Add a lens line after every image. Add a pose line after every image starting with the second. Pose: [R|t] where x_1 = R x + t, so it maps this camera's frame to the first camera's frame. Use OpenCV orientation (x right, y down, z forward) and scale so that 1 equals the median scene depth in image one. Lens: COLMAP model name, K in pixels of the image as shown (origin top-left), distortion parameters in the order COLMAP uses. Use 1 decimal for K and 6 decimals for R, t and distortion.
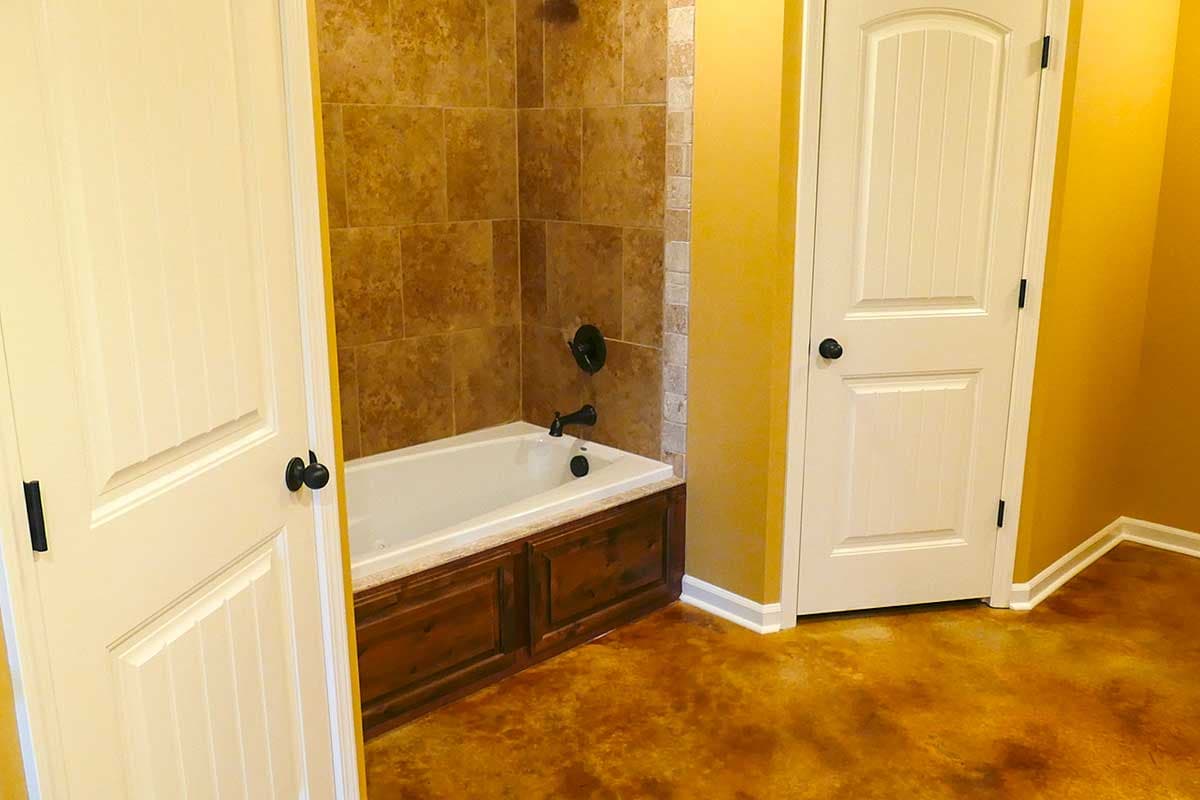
lens RADIAL K [[1024.8, 0, 600.5], [0, 1024.8, 399.8], [0, 0, 1]] dist [-0.035306, 0.027803]
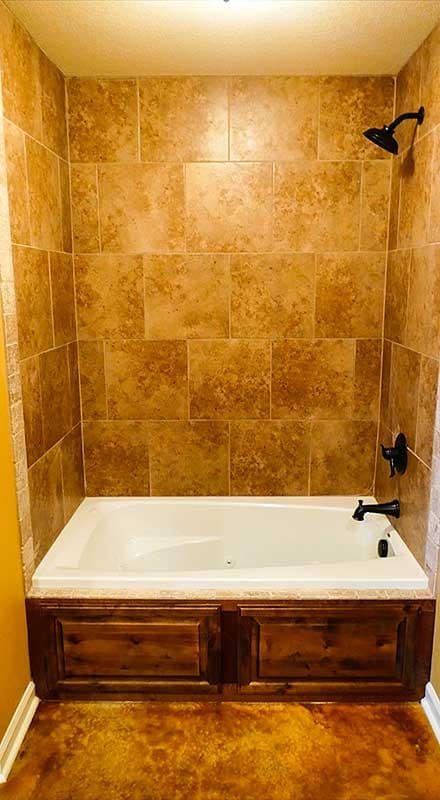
lens RADIAL K [[566.1, 0, 219.9], [0, 566.1, 399.3], [0, 0, 1]] dist [-0.029976, 0.014411]
pose [[0.699518, 0.138251, -0.701114, 0.302675], [-0.160590, 0.986426, 0.034286, -0.105485], [0.696337, 0.088609, 0.712224, 0.415354]]
